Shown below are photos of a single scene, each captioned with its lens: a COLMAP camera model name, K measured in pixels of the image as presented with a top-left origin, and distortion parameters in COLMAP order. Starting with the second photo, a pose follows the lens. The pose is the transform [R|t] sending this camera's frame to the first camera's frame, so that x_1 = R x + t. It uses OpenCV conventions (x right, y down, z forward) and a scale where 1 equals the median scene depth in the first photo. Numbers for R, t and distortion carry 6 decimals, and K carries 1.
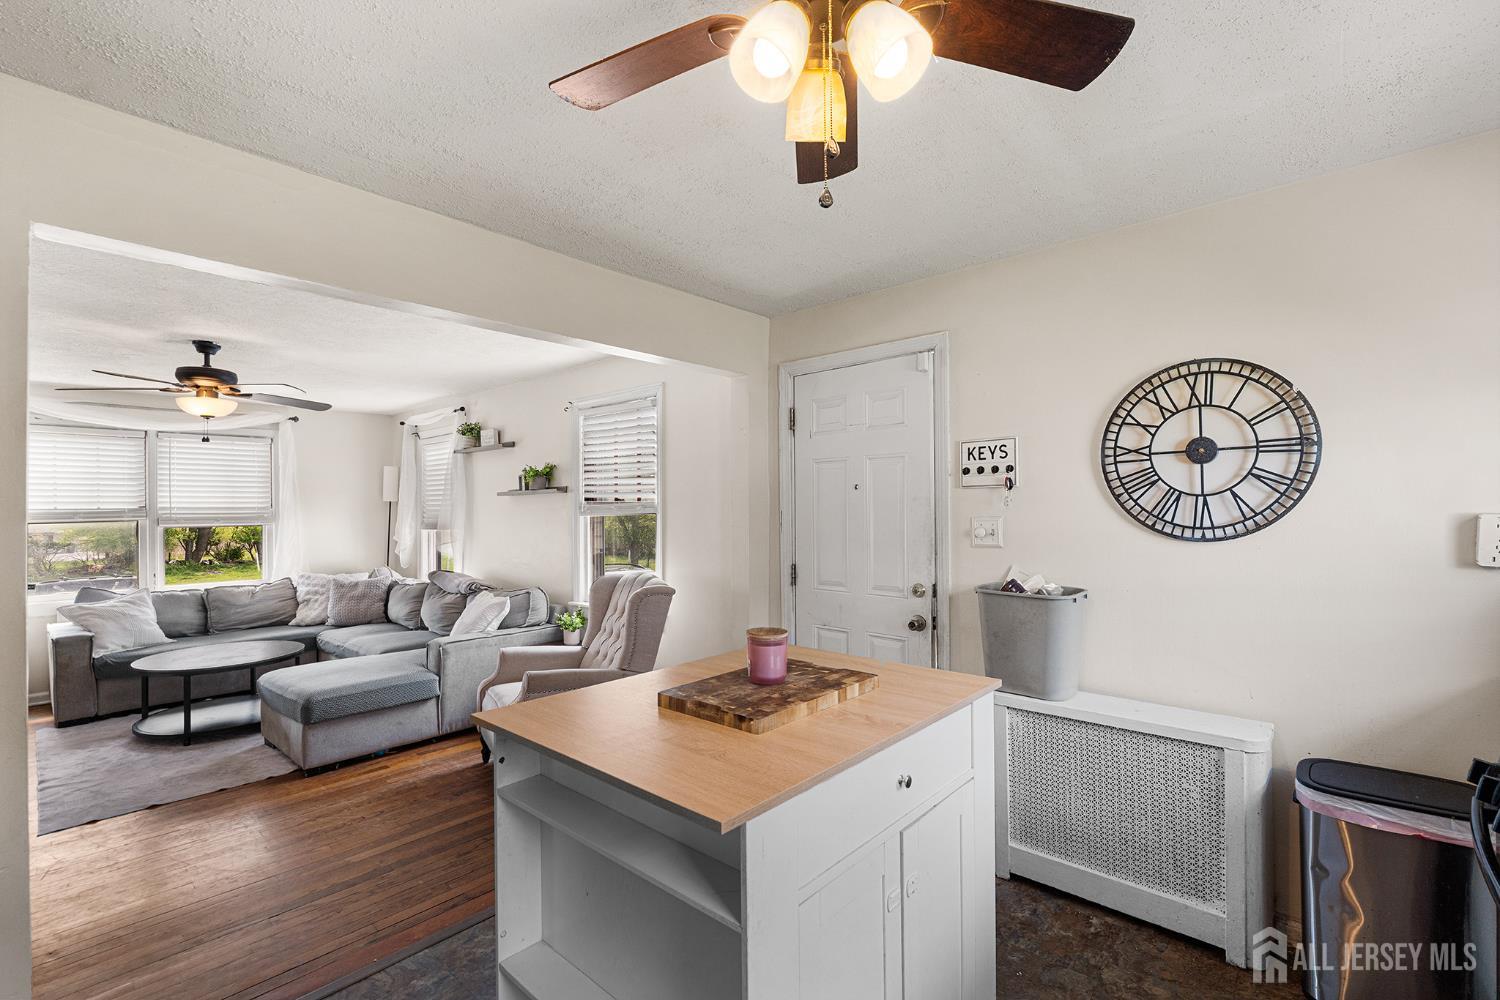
lens RADIAL K [[662.0, 0, 746.1], [0, 662.0, 503.6], [0, 0, 1]] dist [-0.003079, -0.000133]
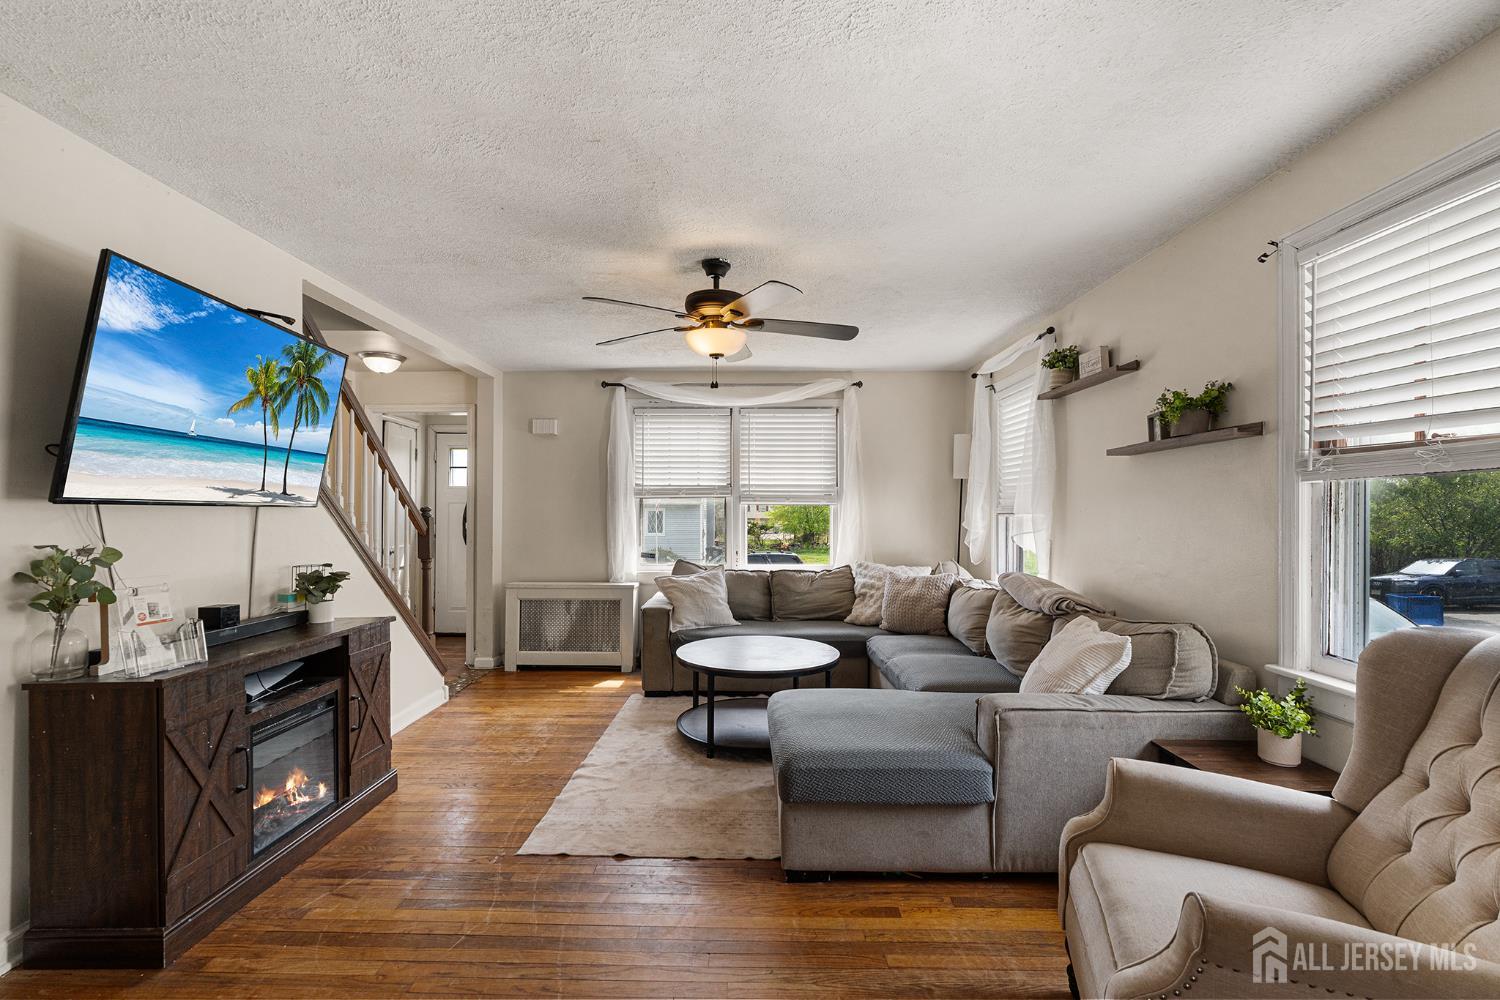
lens RADIAL K [[662.0, 0, 746.1], [0, 662.0, 503.6], [0, 0, 1]] dist [-0.003079, -0.000133]
pose [[0.656027, 0.007630, -0.754699, -0.161089], [-0.005473, 0.999971, 0.005352, 0.034067], [0.754718, 0.000619, 0.656050, 0.421150]]
